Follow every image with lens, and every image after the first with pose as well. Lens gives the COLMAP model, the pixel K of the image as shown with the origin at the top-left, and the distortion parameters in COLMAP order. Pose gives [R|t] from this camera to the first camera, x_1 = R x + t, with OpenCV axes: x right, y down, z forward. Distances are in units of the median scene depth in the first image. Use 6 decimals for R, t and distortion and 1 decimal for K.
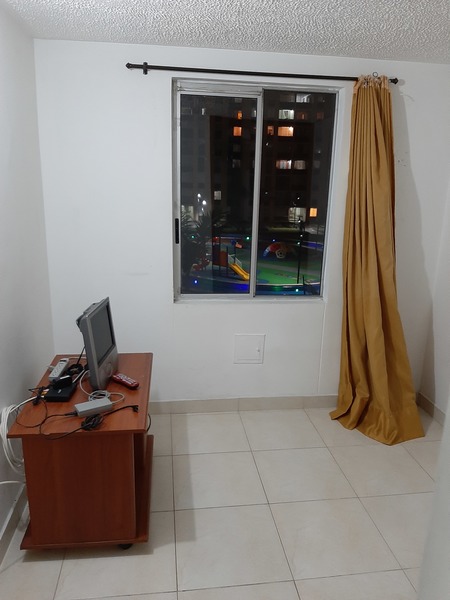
lens RADIAL K [[466.4, 0, 226.7], [0, 466.4, 303.4], [0, 0, 1]] dist [0.049358, -0.137873]
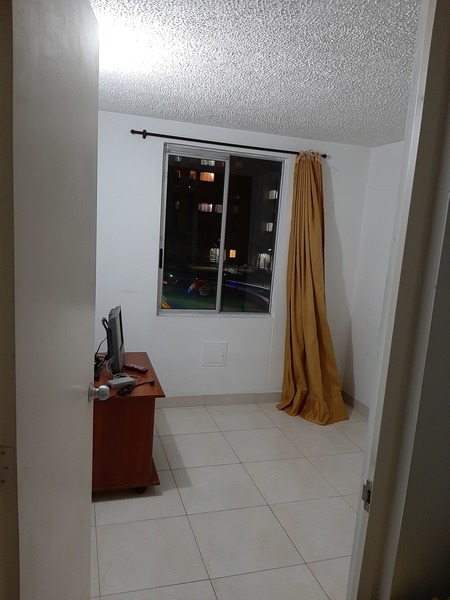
lens RADIAL K [[466.4, 0, 226.7], [0, 466.4, 303.4], [0, 0, 1]] dist [0.049358, -0.137873]
pose [[0.984557, 0.017464, 0.174193, -0.149740], [-0.002866, 0.996487, -0.083704, 0.071160], [-0.175042, 0.081912, 0.981148, -0.259998]]
